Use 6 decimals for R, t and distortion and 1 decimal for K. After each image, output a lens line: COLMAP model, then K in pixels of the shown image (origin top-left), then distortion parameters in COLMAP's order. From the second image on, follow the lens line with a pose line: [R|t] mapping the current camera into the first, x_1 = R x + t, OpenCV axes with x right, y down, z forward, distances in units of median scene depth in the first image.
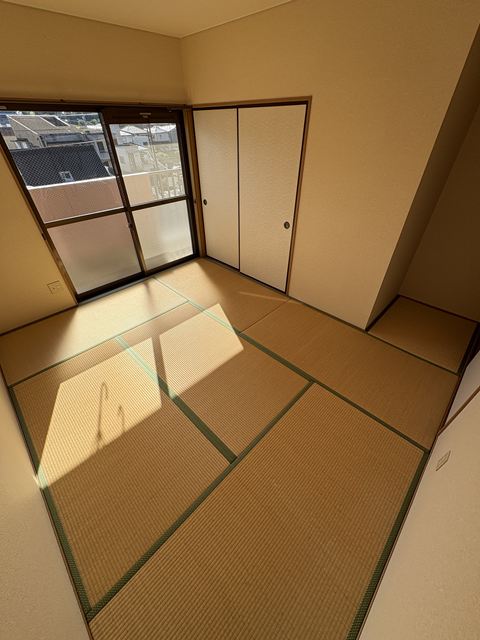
lens RADIAL K [[255.0, 0, 240.0], [0, 255.0, 320.0], [0, 0, 1]] dist [-0.000114, 0.000246]
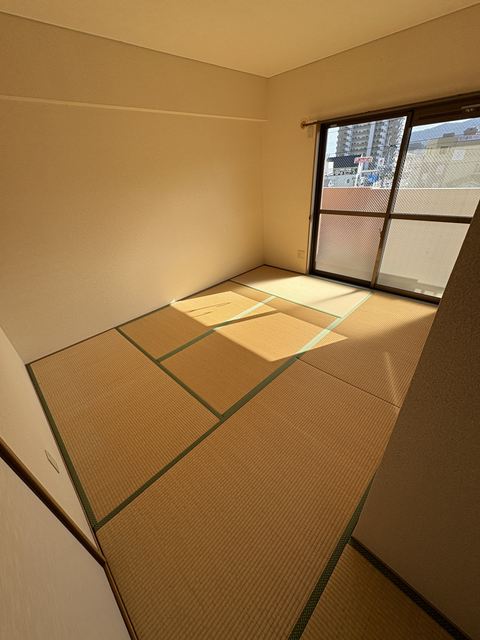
lens RADIAL K [[255.0, 0, 240.0], [0, 255.0, 320.0], [0, 0, 1]] dist [-0.000114, 0.000246]
pose [[-0.001296, 0.521050, -0.853525, 0.597125], [-0.561187, 0.706075, 0.431889, -0.272161], [0.827688, 0.479547, 0.291491, 0.473642]]
